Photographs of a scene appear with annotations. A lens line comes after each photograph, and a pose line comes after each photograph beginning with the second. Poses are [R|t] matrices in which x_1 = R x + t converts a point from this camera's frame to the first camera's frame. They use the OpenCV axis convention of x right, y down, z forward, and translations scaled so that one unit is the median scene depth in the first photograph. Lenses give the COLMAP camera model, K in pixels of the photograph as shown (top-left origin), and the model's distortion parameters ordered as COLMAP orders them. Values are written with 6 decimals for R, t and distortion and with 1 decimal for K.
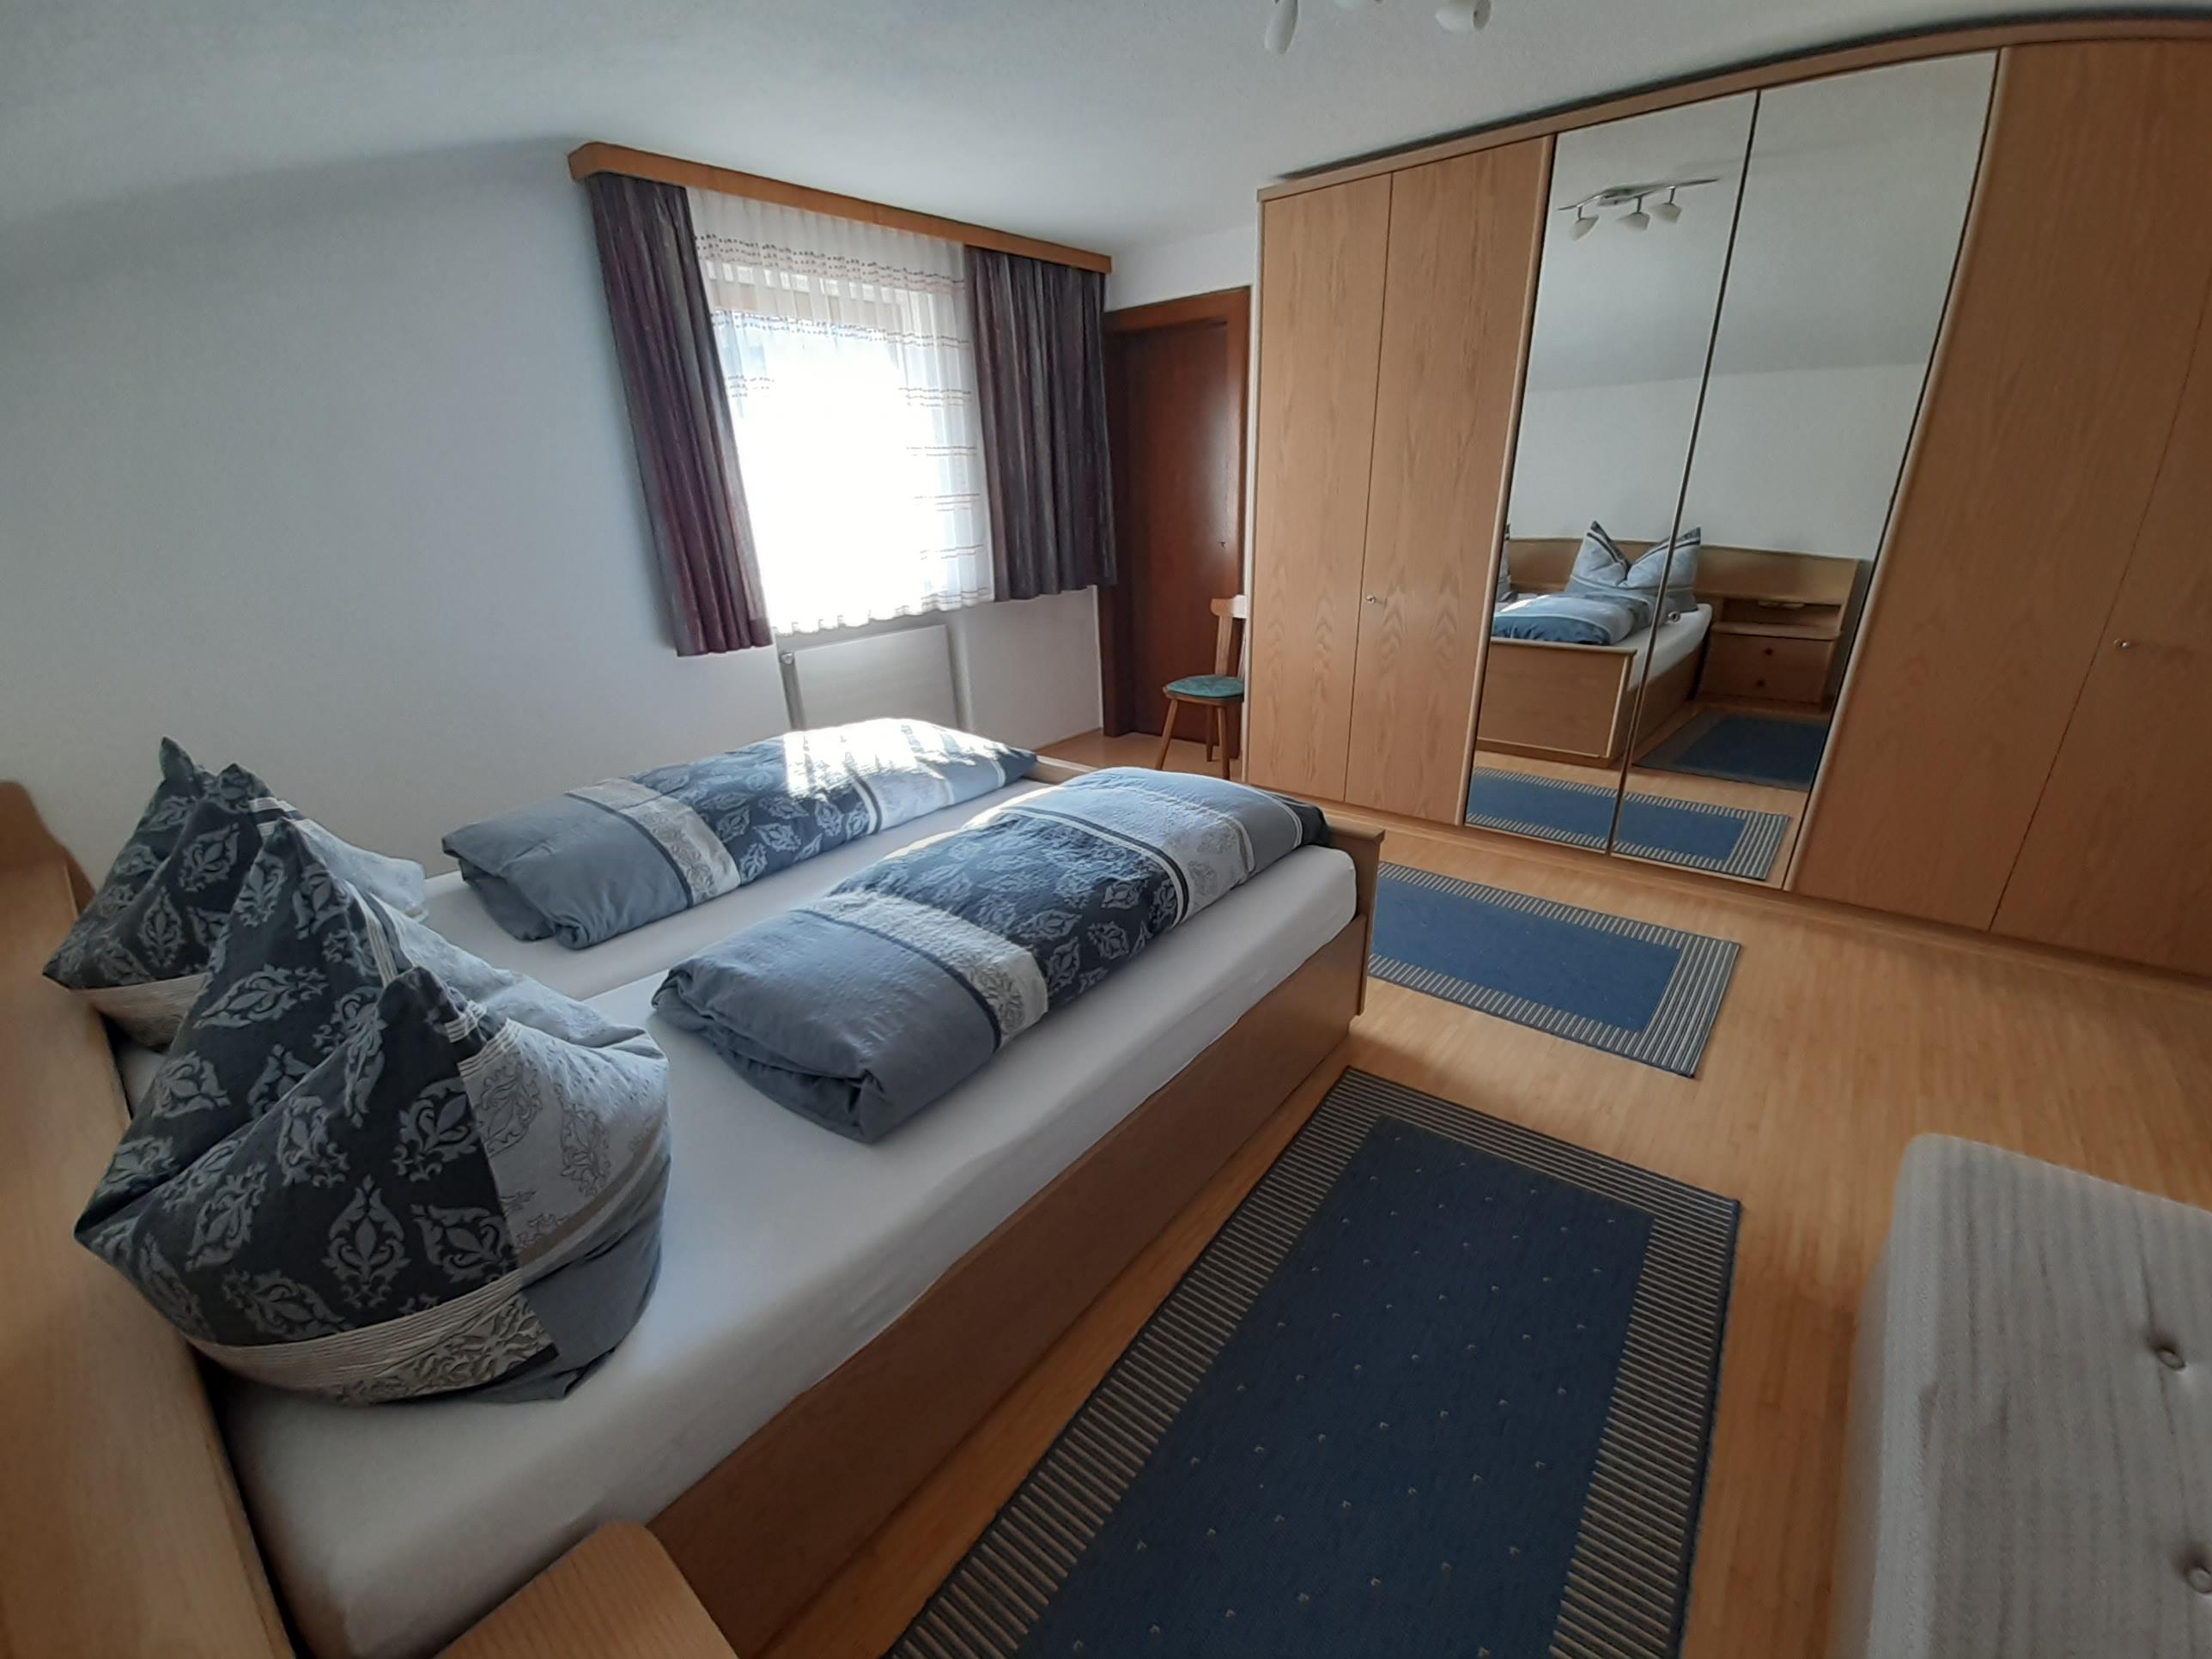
lens RADIAL K [[894.7, 0, 1101.9], [0, 894.7, 894.8], [0, 0, 1]] dist [-0.001226, -0.000102]
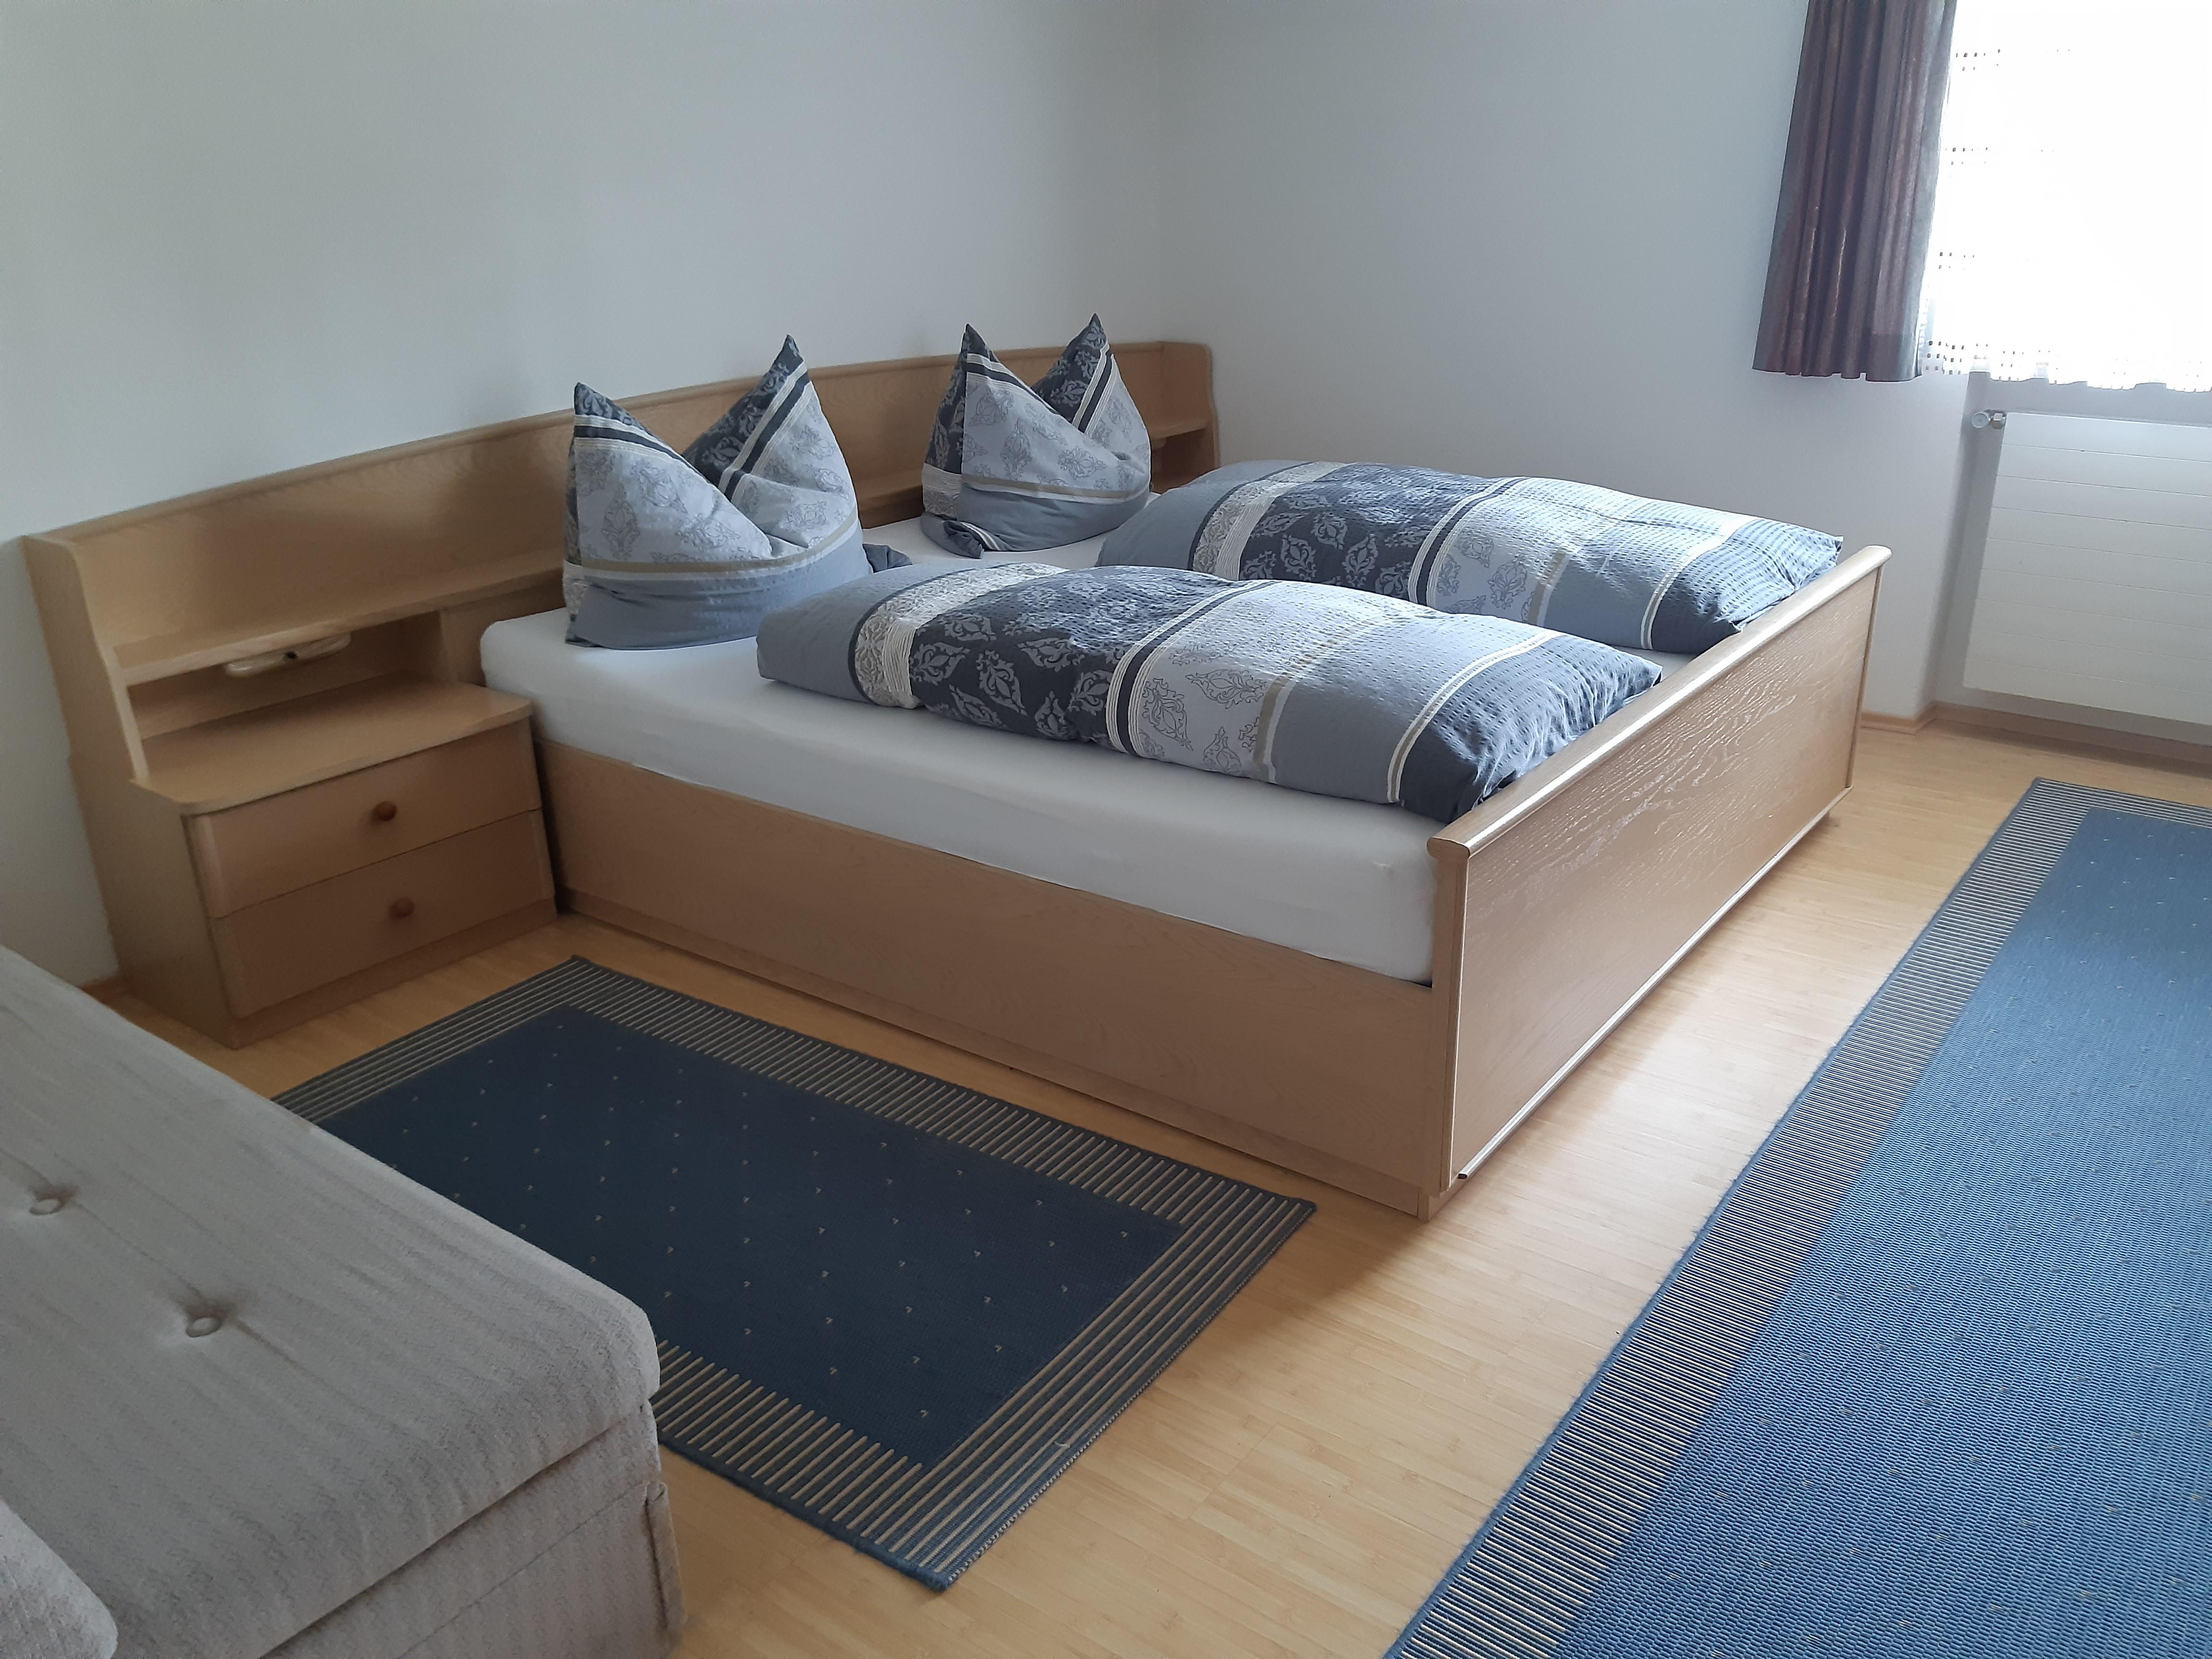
lens RADIAL K [[1751.2, 0, 1106.0], [0, 1751.2, 829.5], [0, 0, 1]] dist [0.001505, 0.000011]
pose [[0.035945, 0.406326, -0.913021, 1.500036], [-0.404009, 0.841533, 0.358606, -0.442617], [0.914049, 0.355978, 0.194408, 0.747254]]
